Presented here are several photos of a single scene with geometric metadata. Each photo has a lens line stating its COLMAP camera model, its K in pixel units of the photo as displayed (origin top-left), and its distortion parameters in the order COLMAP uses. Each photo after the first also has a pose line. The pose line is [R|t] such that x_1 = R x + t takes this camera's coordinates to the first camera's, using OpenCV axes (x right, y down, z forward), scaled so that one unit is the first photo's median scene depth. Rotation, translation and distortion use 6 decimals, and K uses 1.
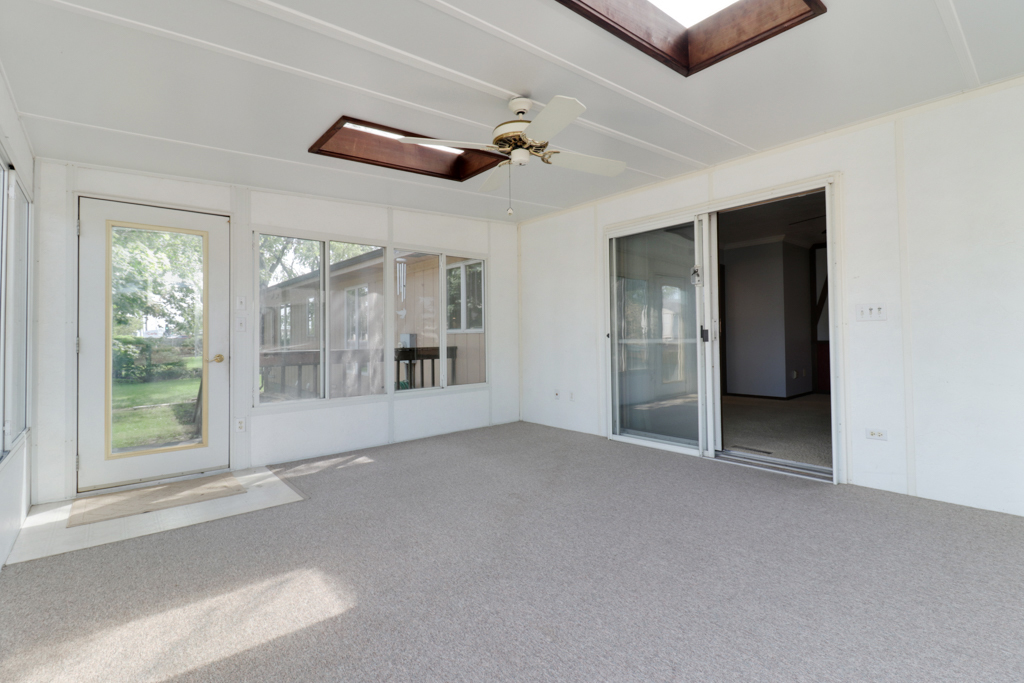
lens RADIAL K [[479.0, 0, 509.2], [0, 479.0, 327.6], [0, 0, 1]] dist [0.000771, -0.000070]
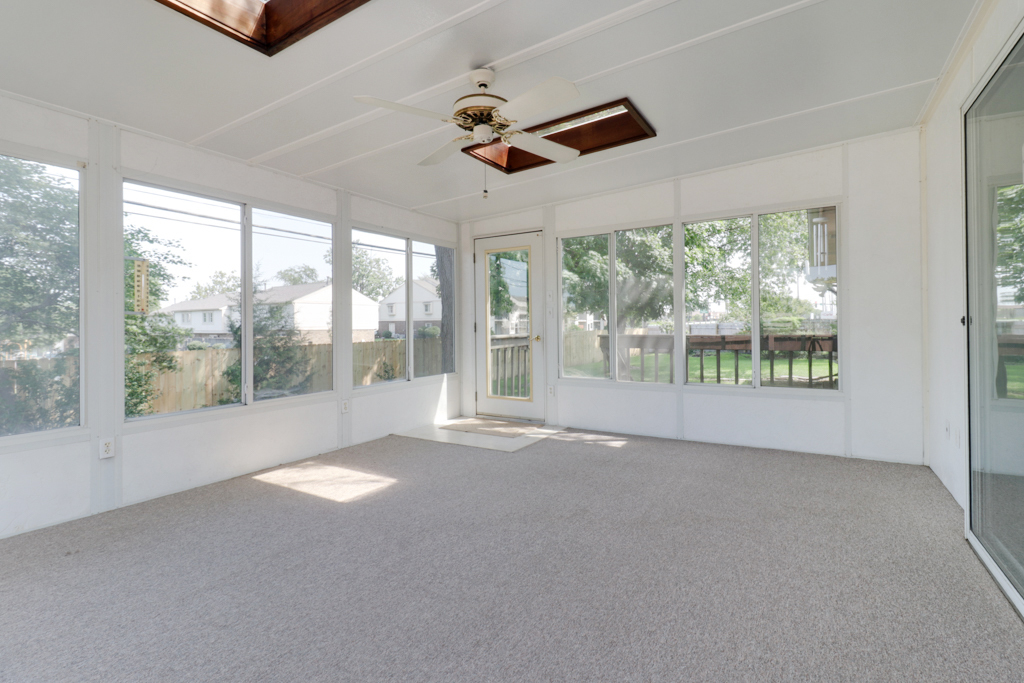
lens RADIAL K [[480.7, 0, 509.8], [0, 480.7, 322.5], [0, 0, 1]] dist [0.013397, -0.000353]
pose [[0.305322, 0.004921, -0.952236, 0.936622], [0.024882, 0.999604, 0.013143, 0.001209], [0.951924, -0.027707, 0.305079, 0.751939]]
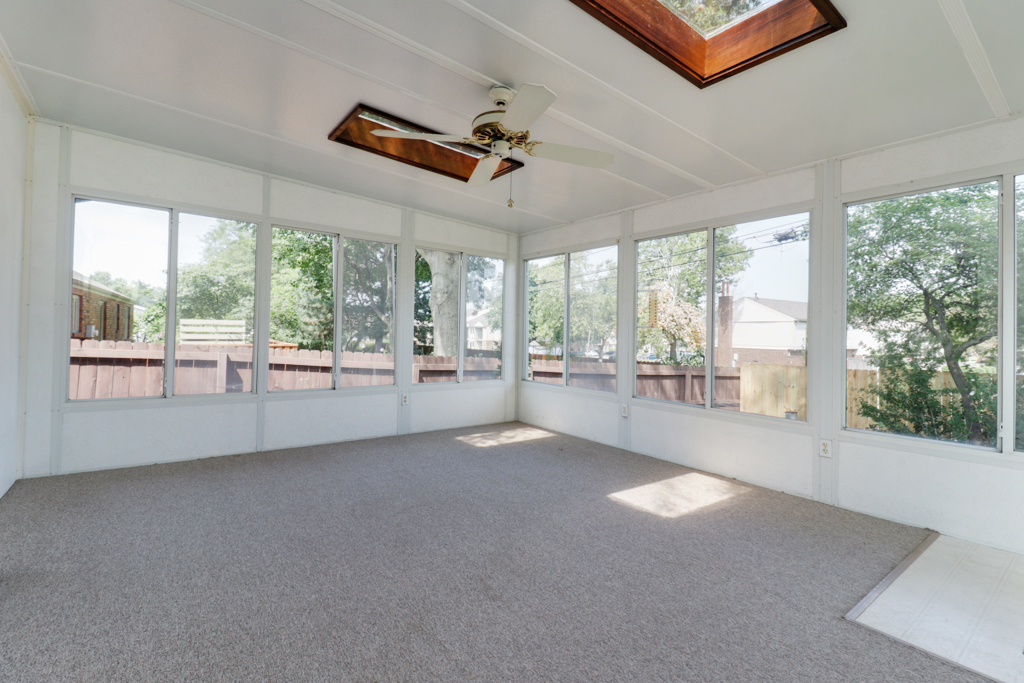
lens RADIAL K [[462.0, 0, 516.5], [0, 462.0, 326.3], [0, 0, 1]] dist [0.035159, -0.019935]
pose [[-0.999225, -0.008914, 0.038348, -0.046480], [-0.010273, 0.999322, -0.035365, 0.033658], [-0.038006, -0.035732, -0.998638, 1.921563]]
